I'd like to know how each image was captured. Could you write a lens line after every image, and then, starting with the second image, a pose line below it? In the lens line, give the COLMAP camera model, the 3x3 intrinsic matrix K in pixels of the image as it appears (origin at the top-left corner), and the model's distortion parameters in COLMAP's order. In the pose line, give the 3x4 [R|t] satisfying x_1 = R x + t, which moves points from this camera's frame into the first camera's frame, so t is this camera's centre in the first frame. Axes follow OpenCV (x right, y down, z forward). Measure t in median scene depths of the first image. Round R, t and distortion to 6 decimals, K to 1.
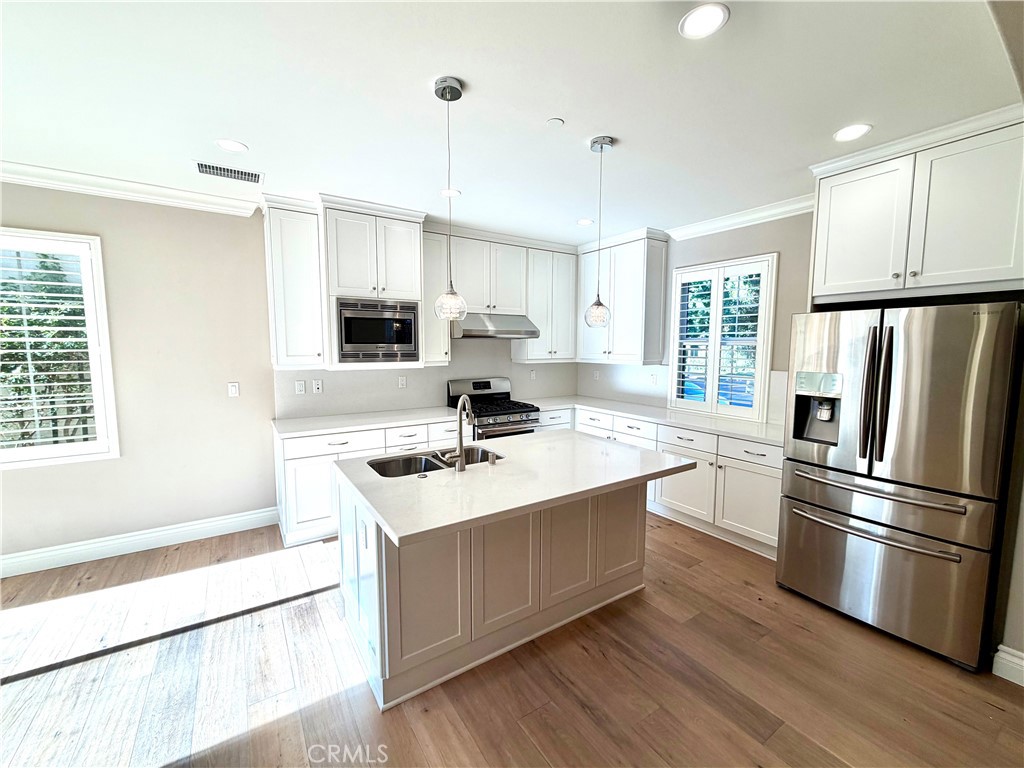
lens RADIAL K [[423.7, 0, 511.2], [0, 423.7, 385.7], [0, 0, 1]] dist [0.000019, -0.000181]
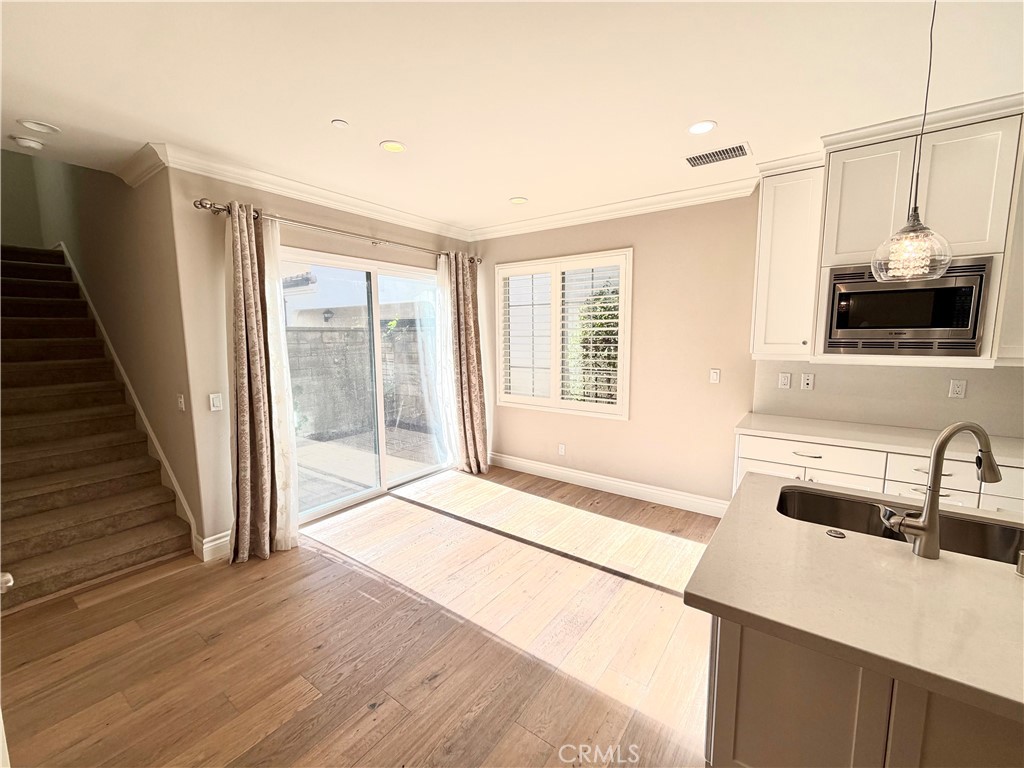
lens RADIAL K [[425.0, 0, 515.0], [0, 425.0, 385.5], [0, 0, 1]] dist [0.000155, -0.000059]
pose [[0.361306, 0.108559, -0.926106, 0.118346], [-0.083762, 0.992963, 0.083717, -0.013911], [0.928677, 0.047325, 0.367857, 0.193462]]
